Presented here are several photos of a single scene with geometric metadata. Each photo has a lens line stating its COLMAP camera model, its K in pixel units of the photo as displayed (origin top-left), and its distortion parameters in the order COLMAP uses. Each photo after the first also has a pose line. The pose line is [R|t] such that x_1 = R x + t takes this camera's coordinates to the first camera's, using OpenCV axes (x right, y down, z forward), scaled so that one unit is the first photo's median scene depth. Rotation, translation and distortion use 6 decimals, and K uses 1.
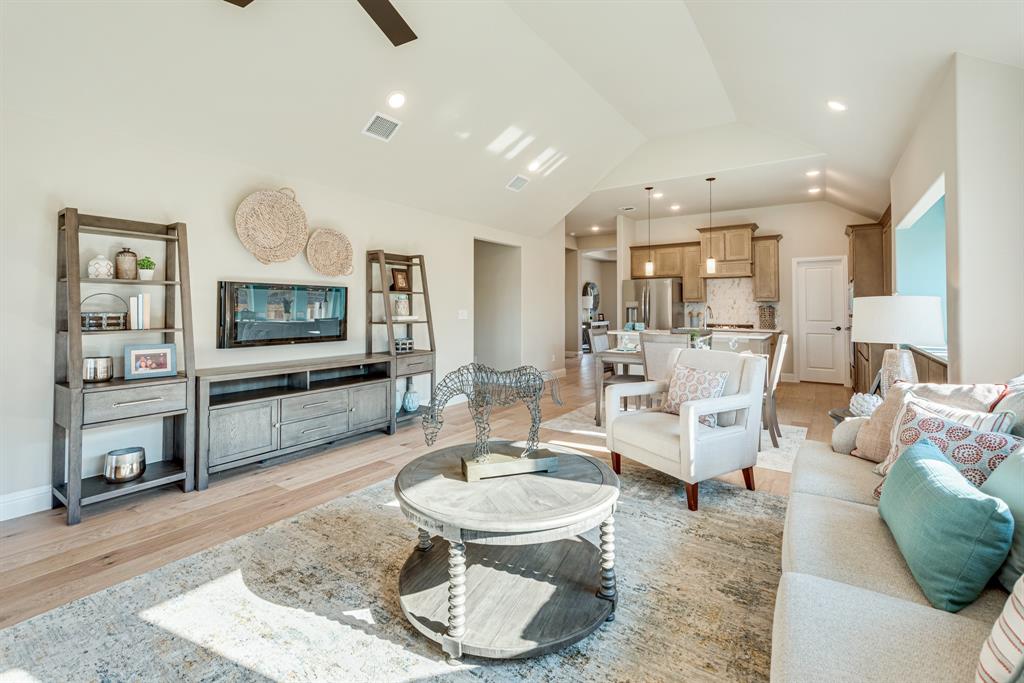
lens RADIAL K [[439.8, 0, 520.8], [0, 439.8, 295.5], [0, 0, 1]] dist [0.004474, -0.001565]
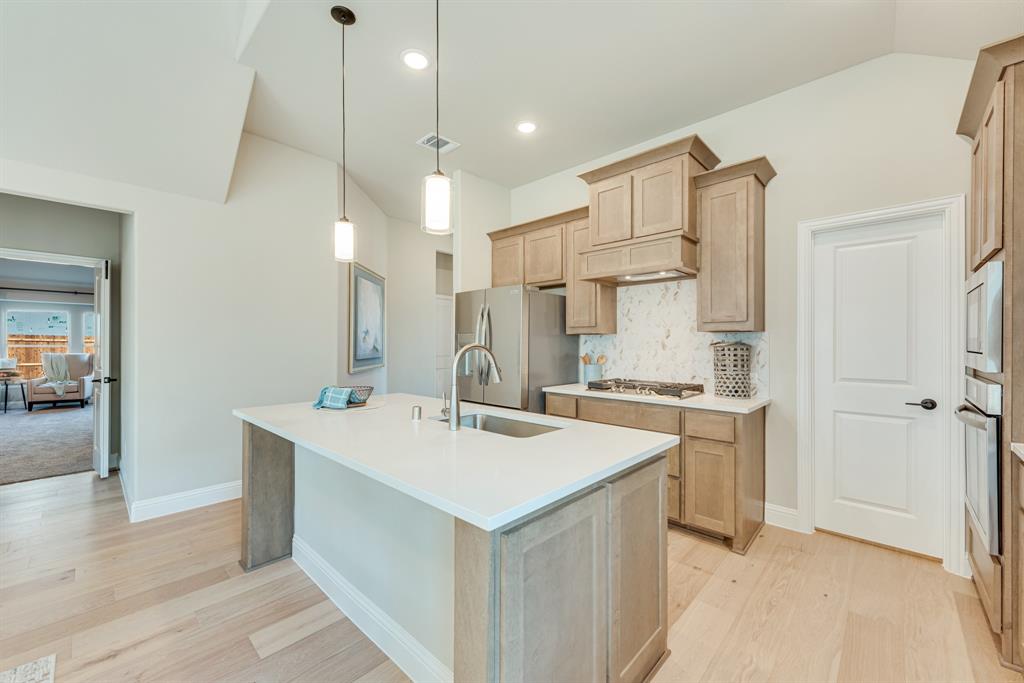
lens RADIAL K [[402.3, 0, 512.8], [0, 402.3, 342.1], [0, 0, 1]] dist [0.005986, -0.001242]
pose [[0.986675, -0.001983, -0.162690, 0.396631], [0.006907, 0.999535, 0.029711, 0.010248], [0.162555, -0.030438, 0.986230, 0.560913]]
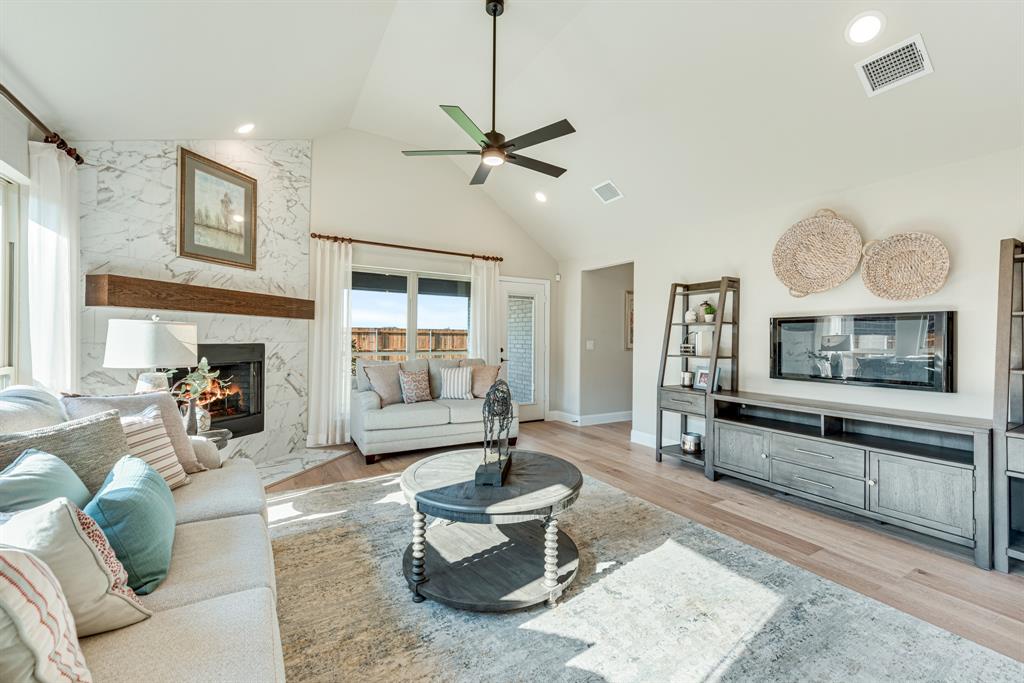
lens RADIAL K [[402.3, 0, 508.8], [0, 402.3, 339.5], [0, 0, 1]] dist [0.005986, -0.001242]
pose [[-0.410273, -0.005856, -0.911944, 0.223591], [0.014863, 0.999804, -0.013107, 0.010759], [0.911842, -0.018932, -0.410106, 0.345095]]
